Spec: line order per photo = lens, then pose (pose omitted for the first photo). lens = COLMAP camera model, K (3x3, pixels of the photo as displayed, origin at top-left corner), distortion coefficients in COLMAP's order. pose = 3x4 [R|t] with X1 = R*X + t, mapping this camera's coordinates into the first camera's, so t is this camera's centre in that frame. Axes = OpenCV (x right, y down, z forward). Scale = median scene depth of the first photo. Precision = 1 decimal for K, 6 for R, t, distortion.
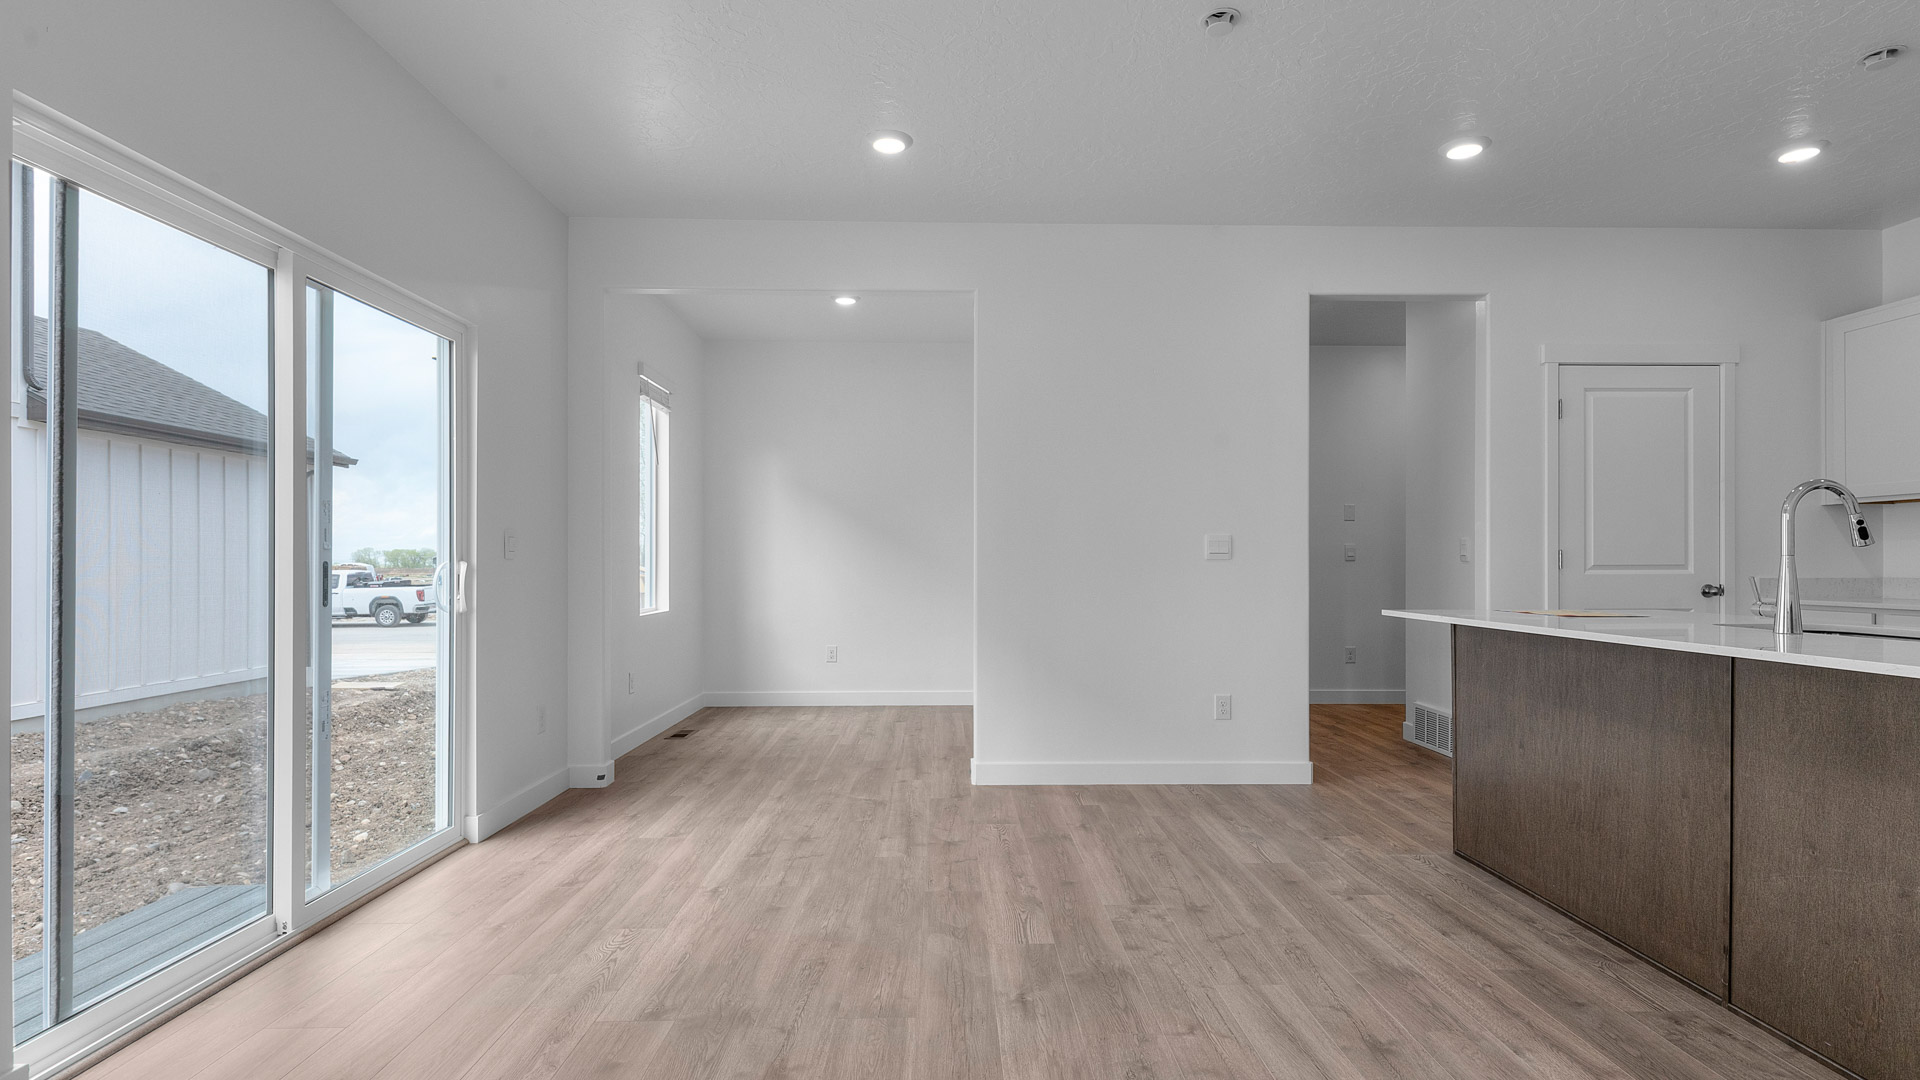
lens RADIAL K [[941.6, 0, 990.2], [0, 941.6, 561.8], [0, 0, 1]] dist [-0.000383, -0.000147]
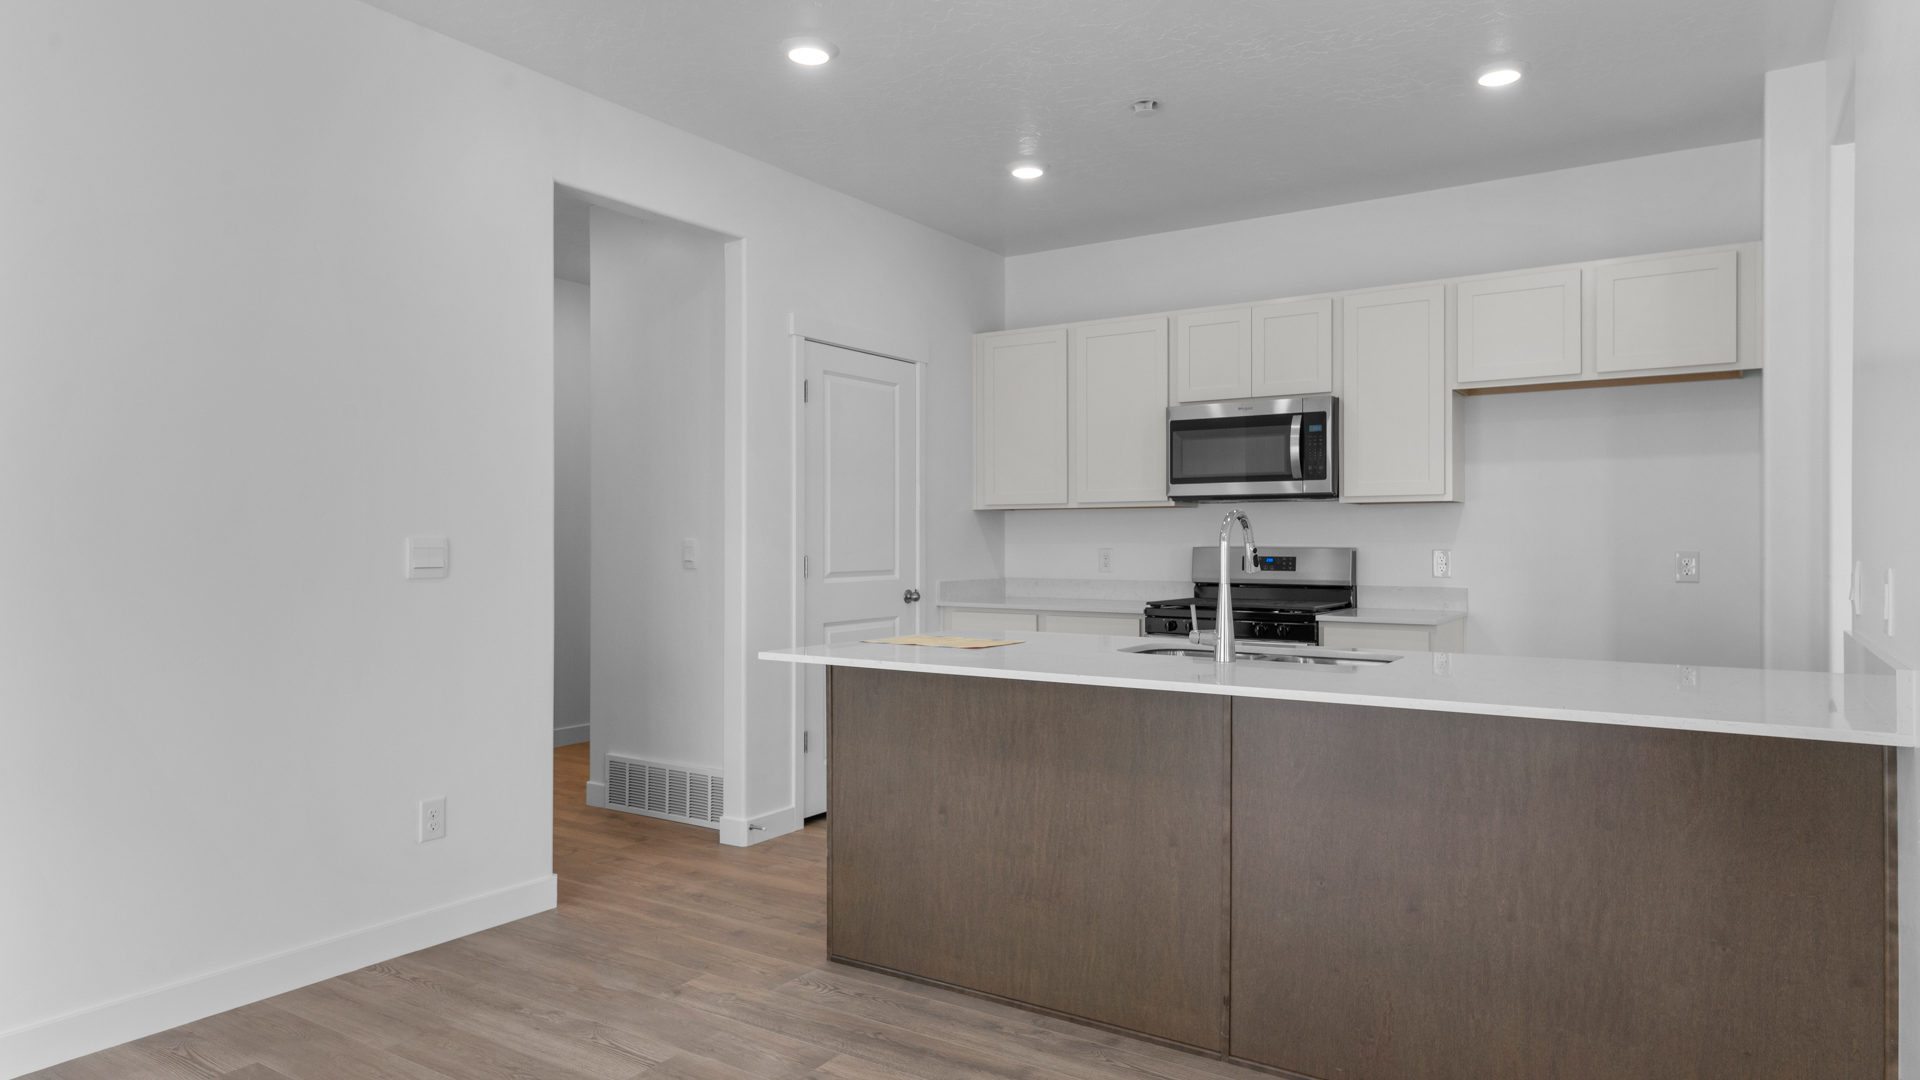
lens RADIAL K [[1151.3, 0, 960.0], [0, 1151.3, 540.0], [0, 0, 1]] dist [0.024551, 0.000515]
pose [[0.568318, 0.000670, 0.822809, -0.226514], [-0.003618, 0.999992, 0.001685, -0.037871], [-0.822801, -0.003935, 0.568316, 0.369450]]
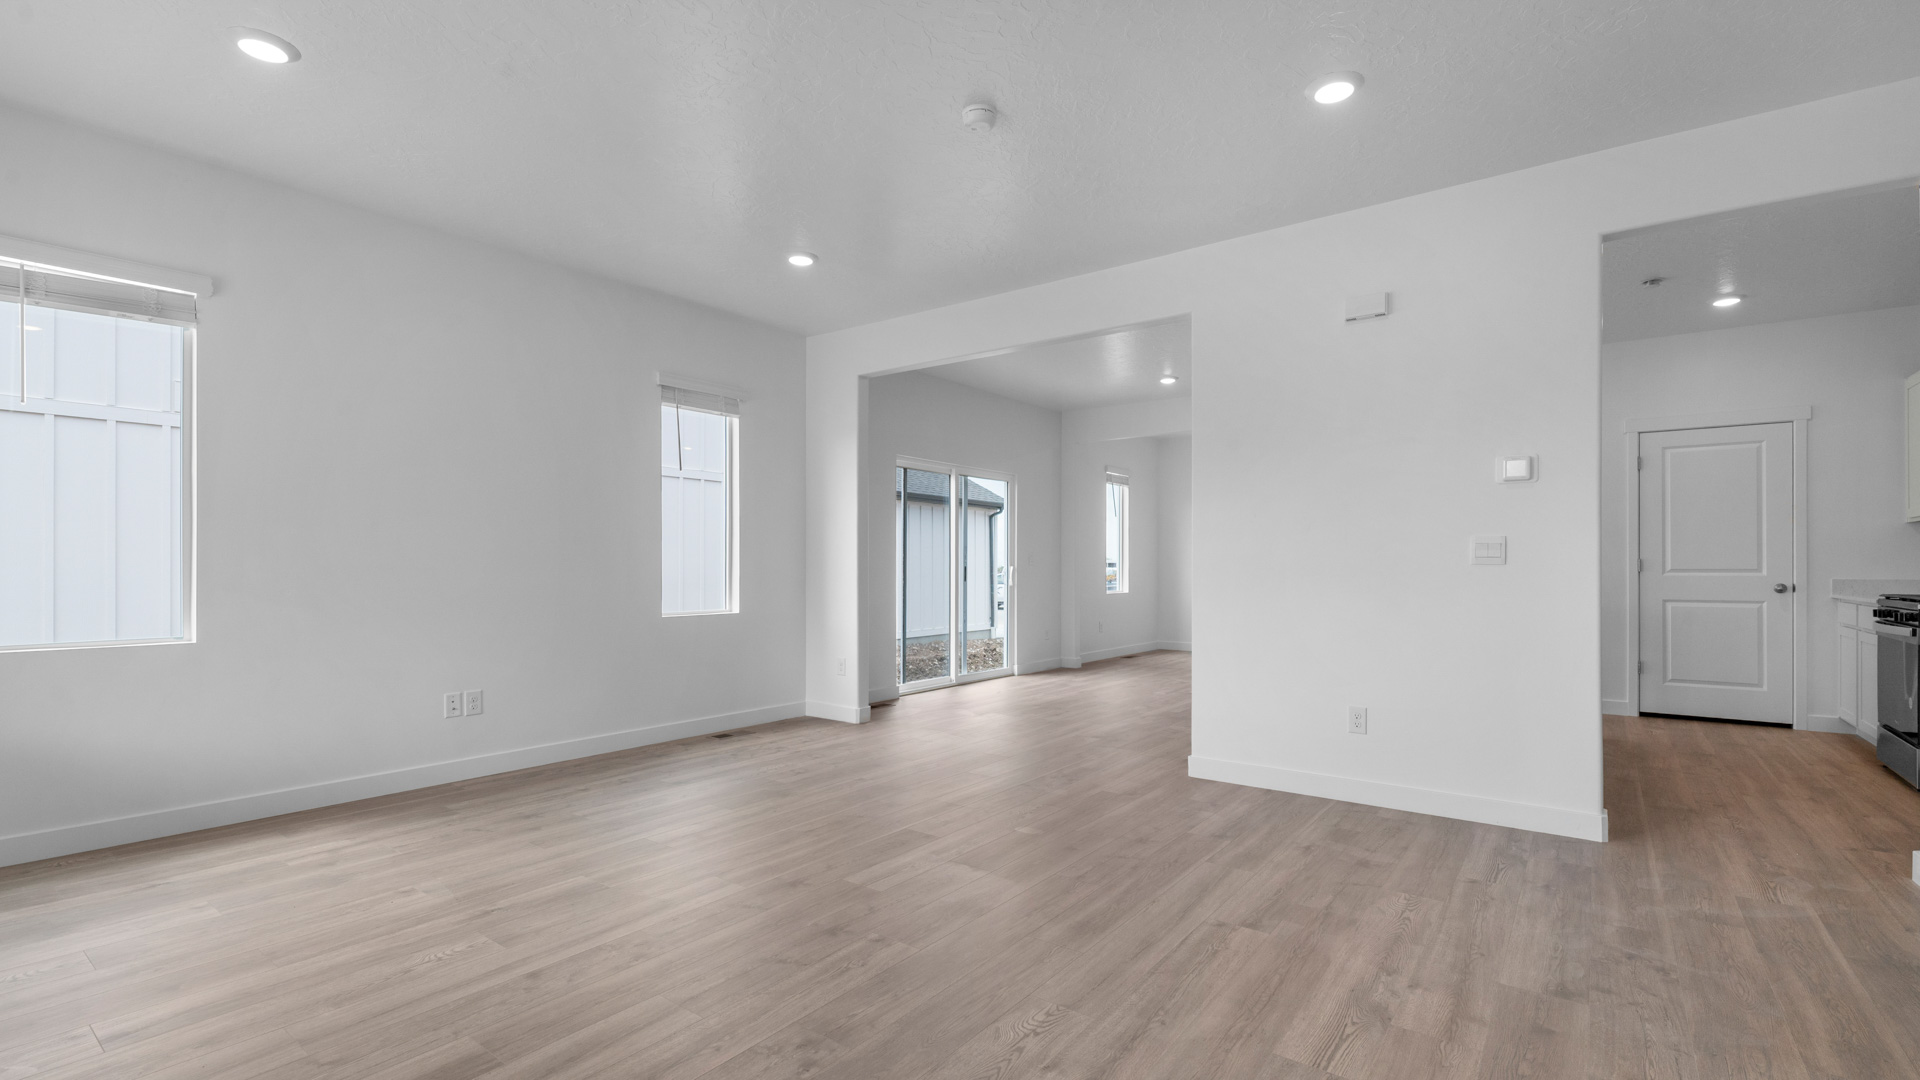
lens RADIAL K [[842.3, 0, 963.3], [0, 842.3, 563.1], [0, 0, 1]] dist [-0.003045, -0.000502]
pose [[0.782112, -0.002124, -0.623135, 0.764997], [0.000142, 0.999995, -0.003230, -0.002316], [0.623138, 0.002438, 0.782108, -0.878916]]
